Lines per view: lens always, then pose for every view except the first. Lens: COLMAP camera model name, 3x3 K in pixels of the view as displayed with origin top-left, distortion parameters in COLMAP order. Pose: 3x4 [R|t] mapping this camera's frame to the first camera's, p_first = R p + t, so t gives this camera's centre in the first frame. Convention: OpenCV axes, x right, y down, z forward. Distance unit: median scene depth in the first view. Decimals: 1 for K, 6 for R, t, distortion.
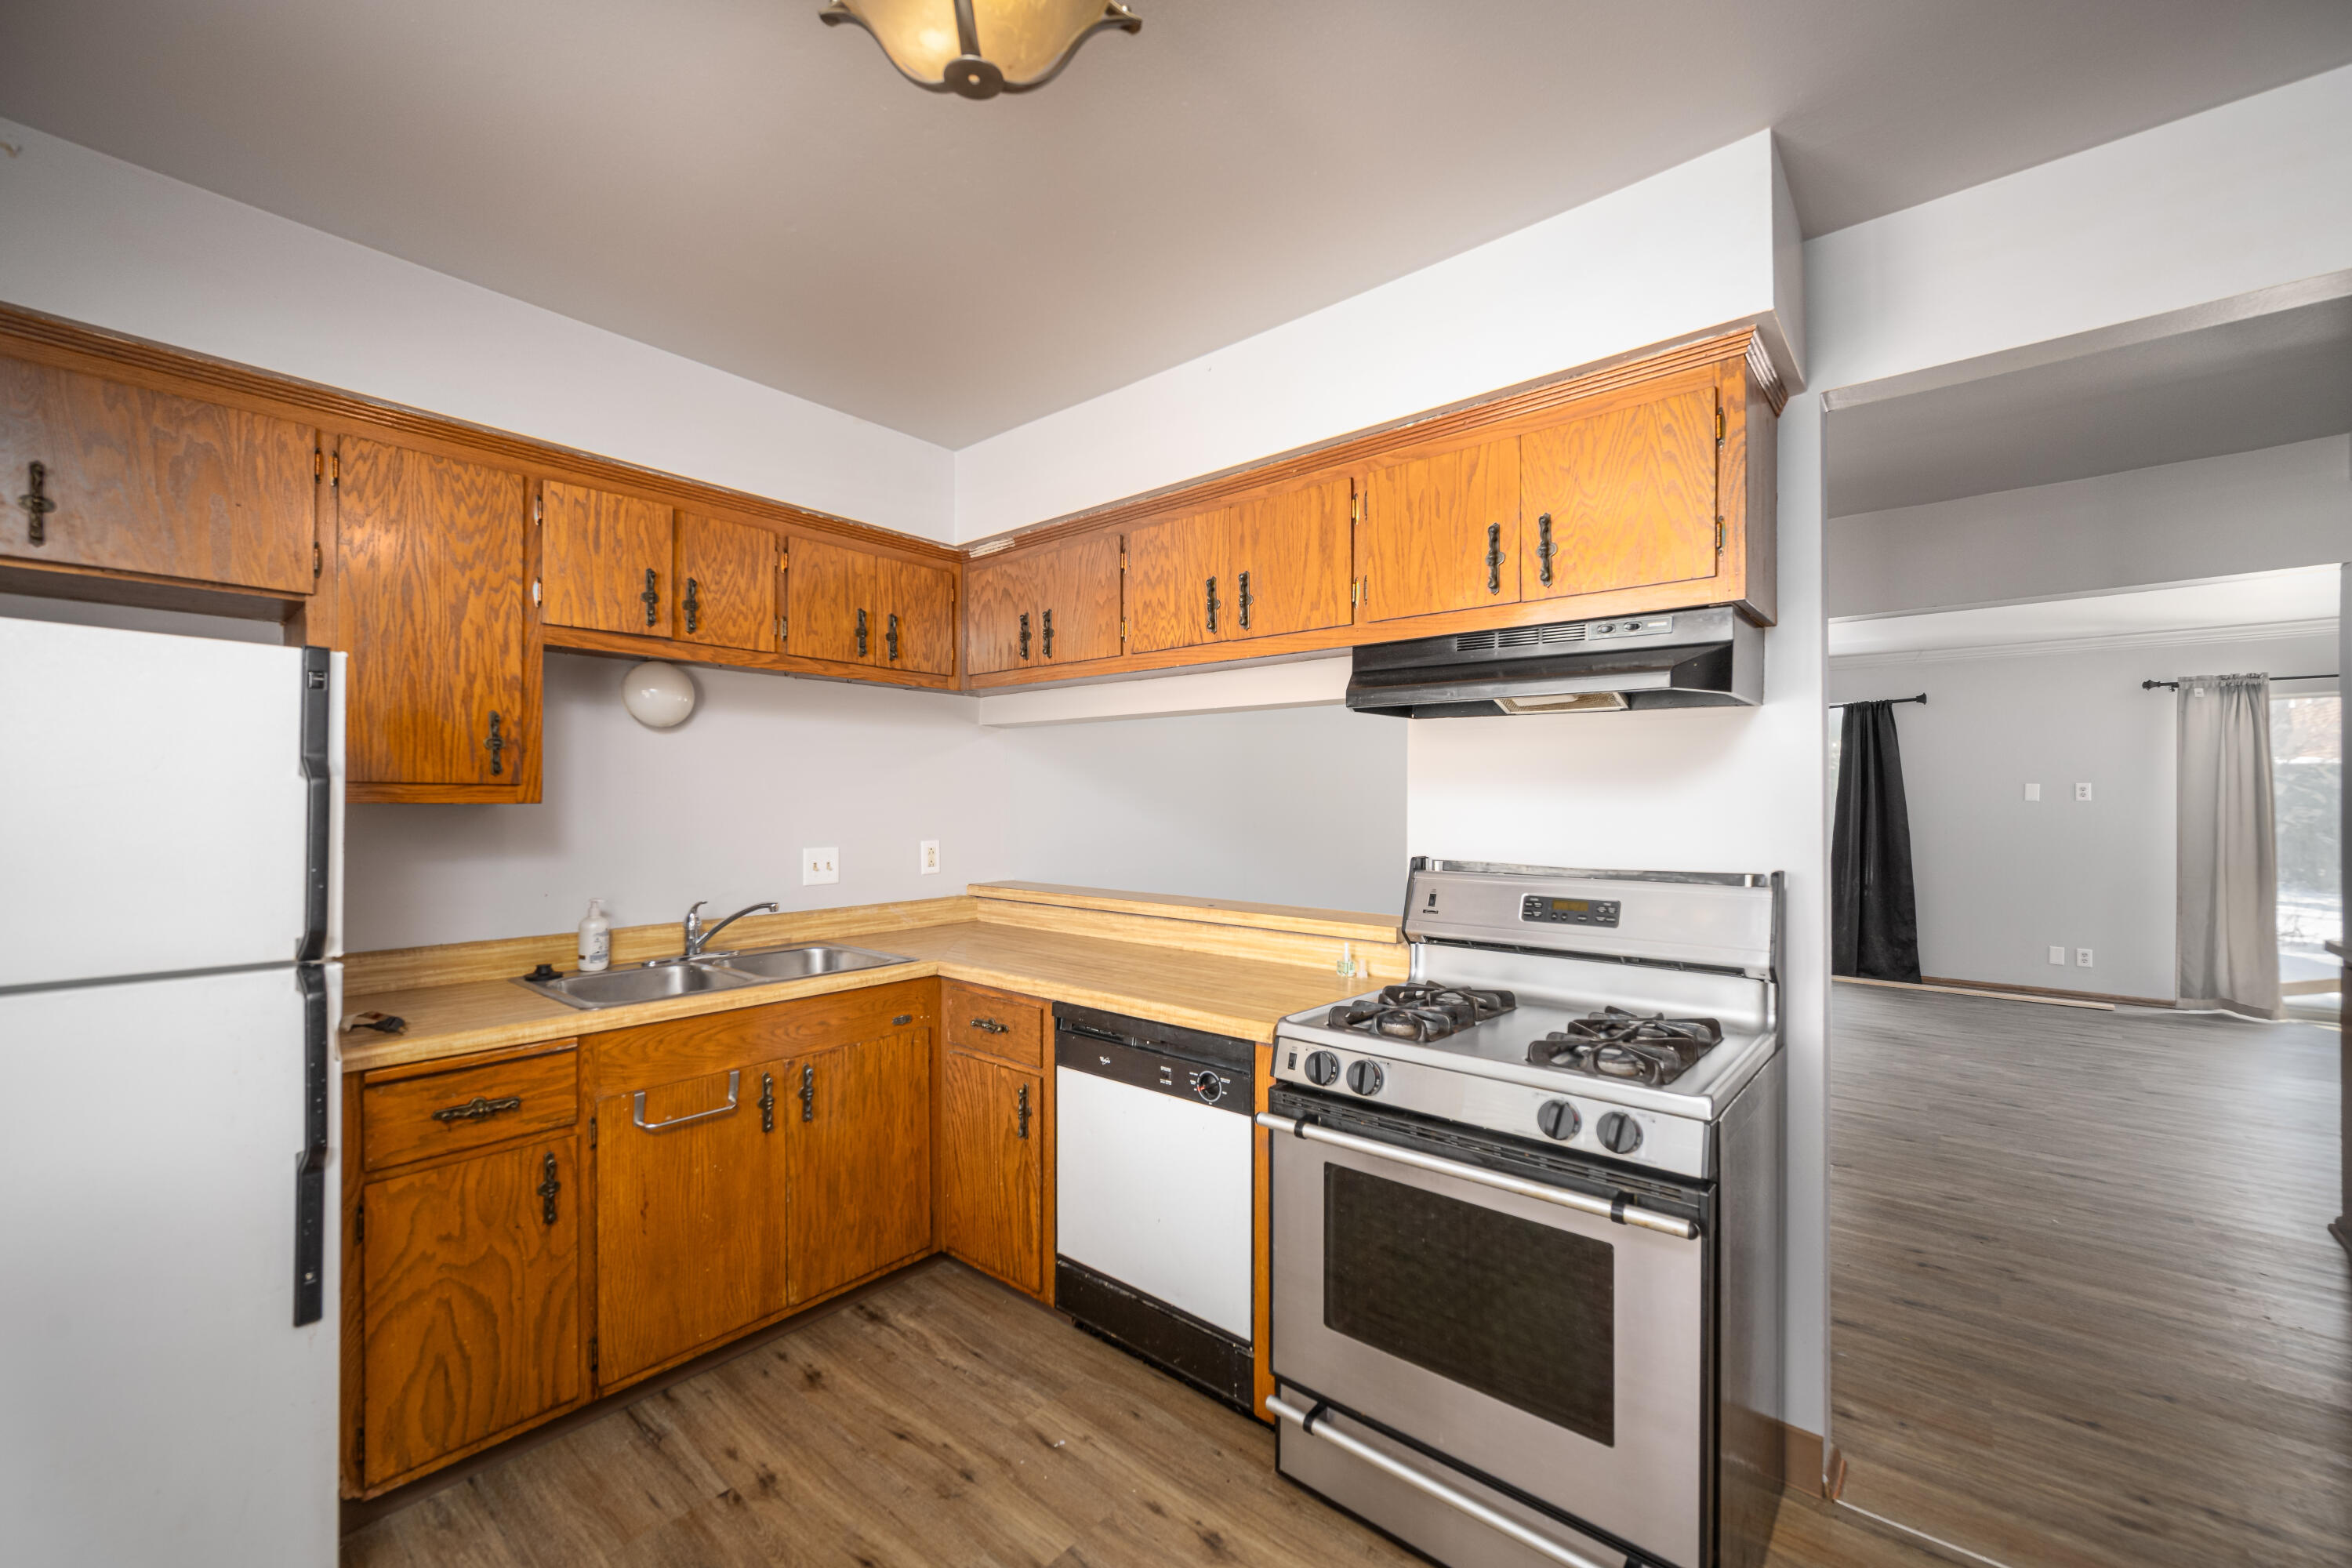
lens RADIAL K [[941.4, 0, 1176.0], [0, 941.4, 784.0], [0, 0, 1]] dist [-0.000489, -0.000142]
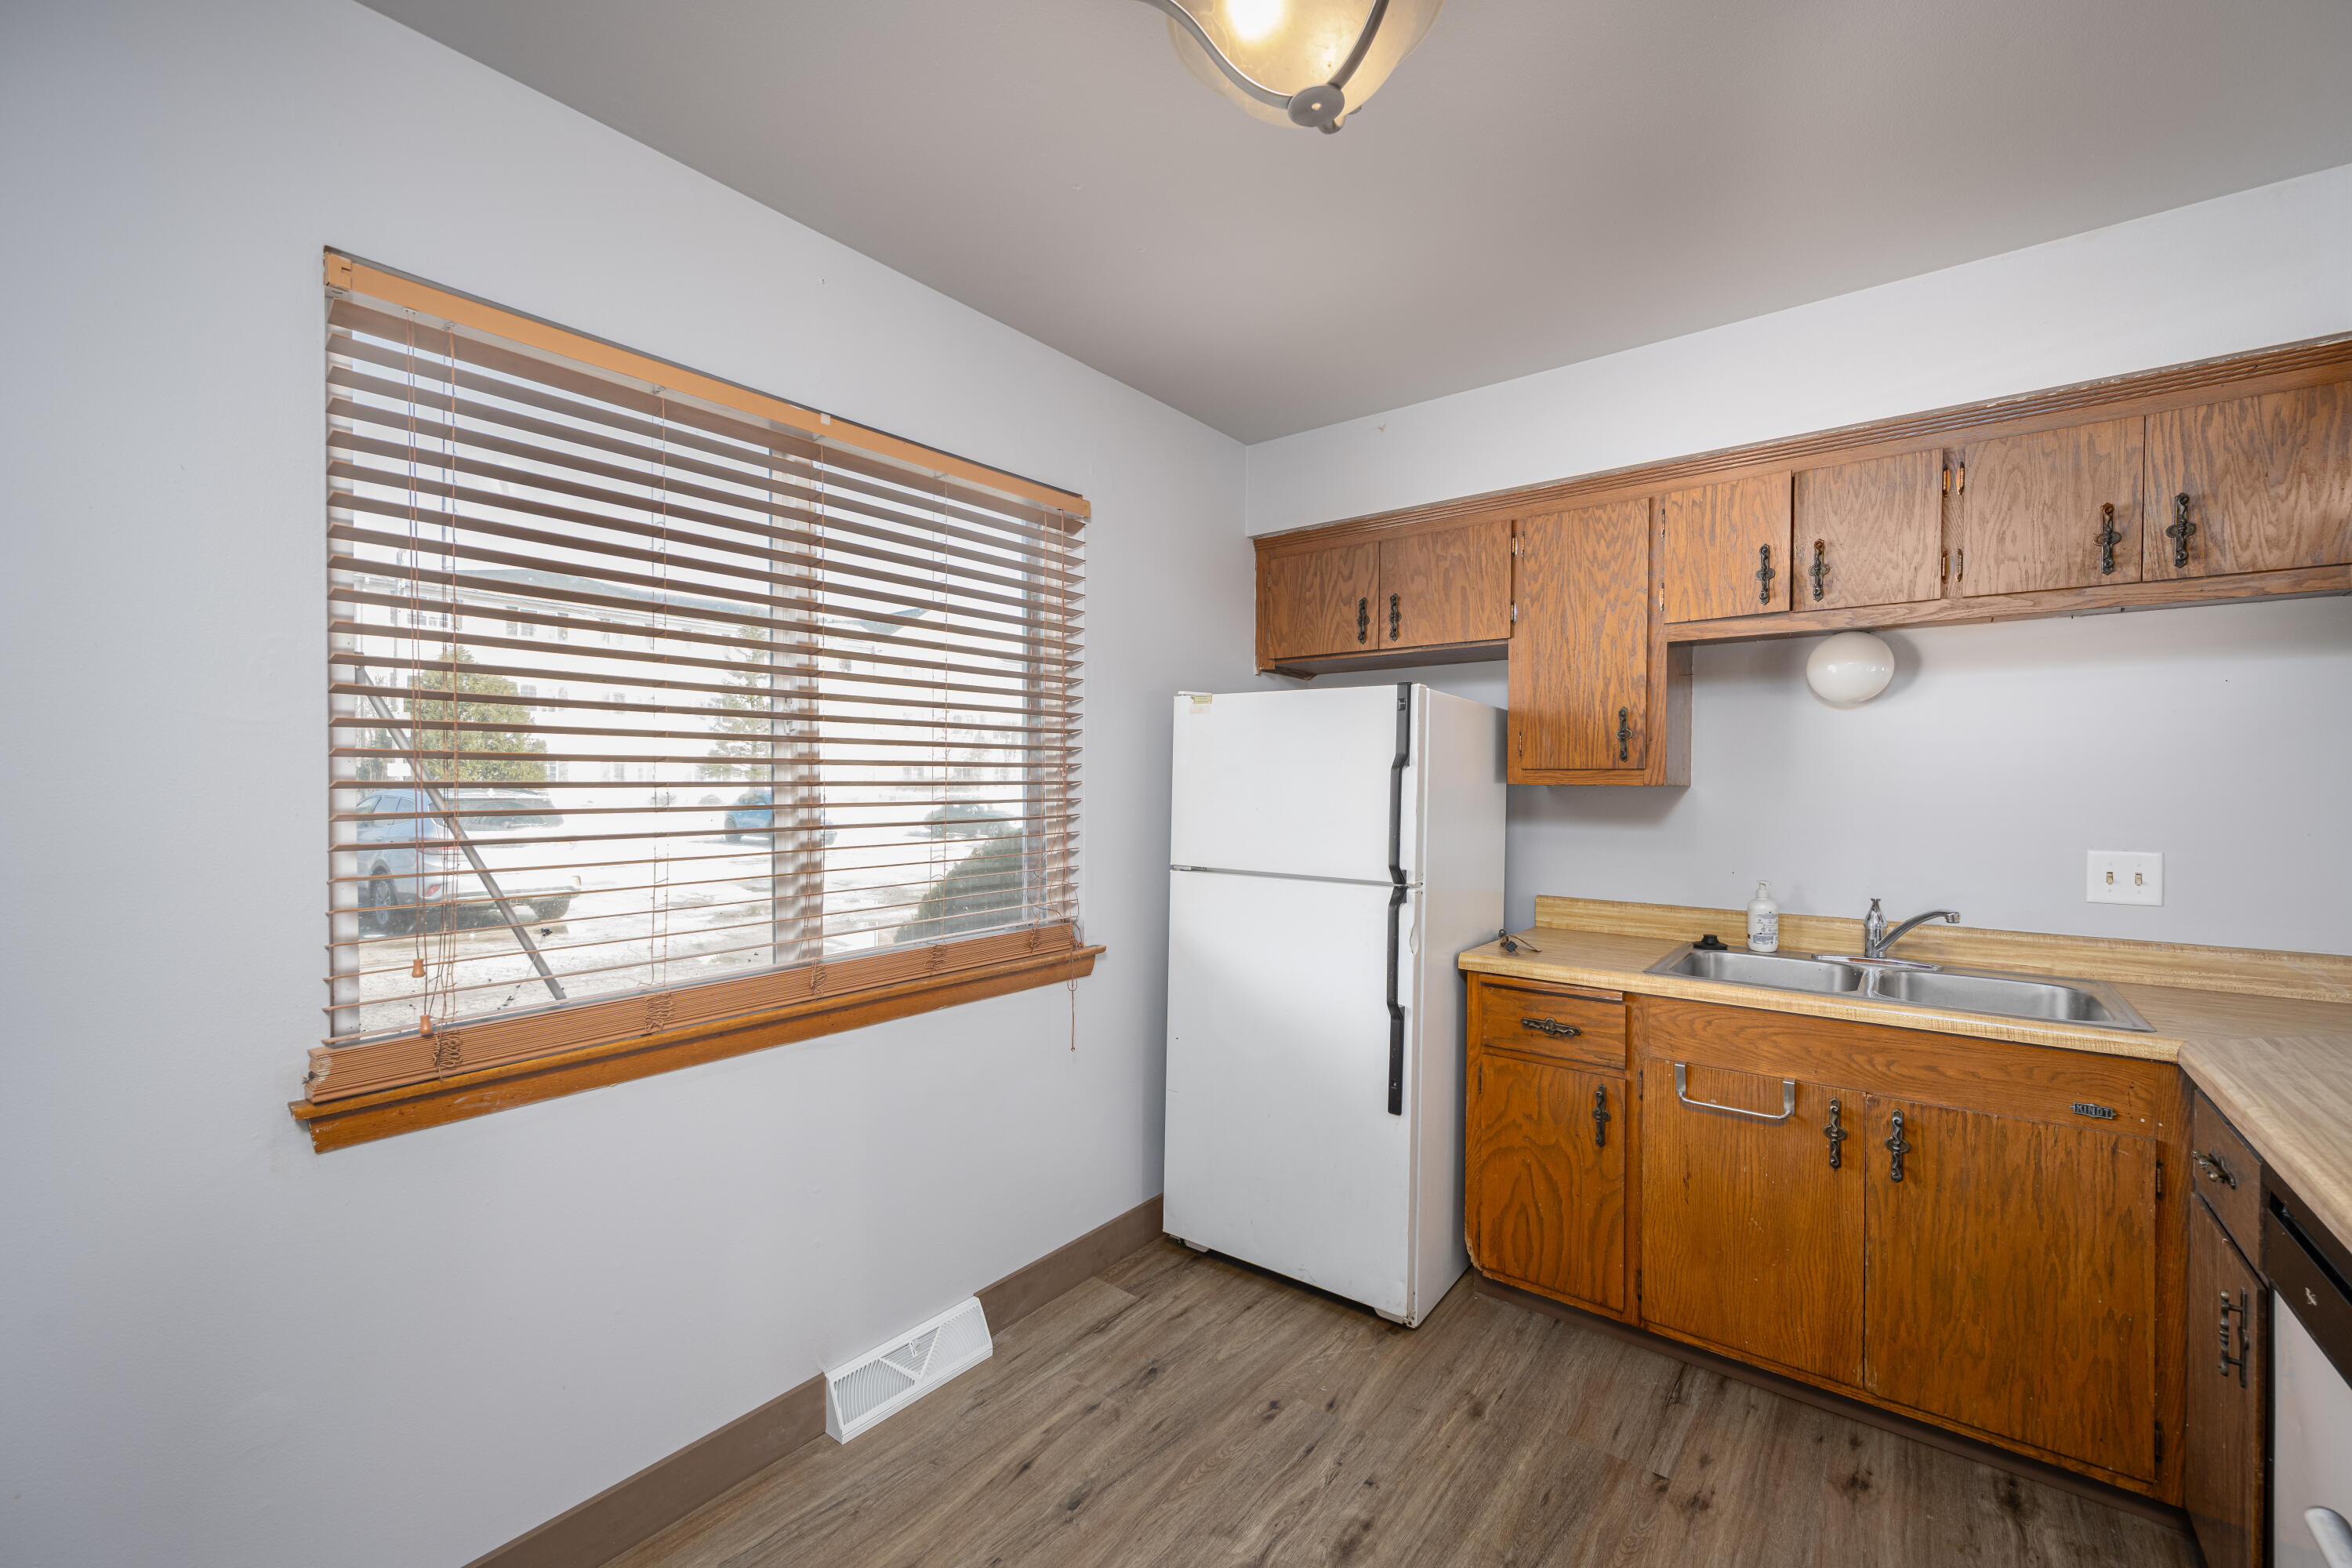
lens RADIAL K [[941.7, 0, 1186.7], [0, 941.7, 775.2], [0, 0, 1]] dist [-0.001260, -0.000315]
pose [[0.036077, -0.007794, -0.999319, 0.429417], [0.014598, 0.999867, -0.007271, 0.008670], [0.999242, -0.014326, 0.036186, 0.402481]]
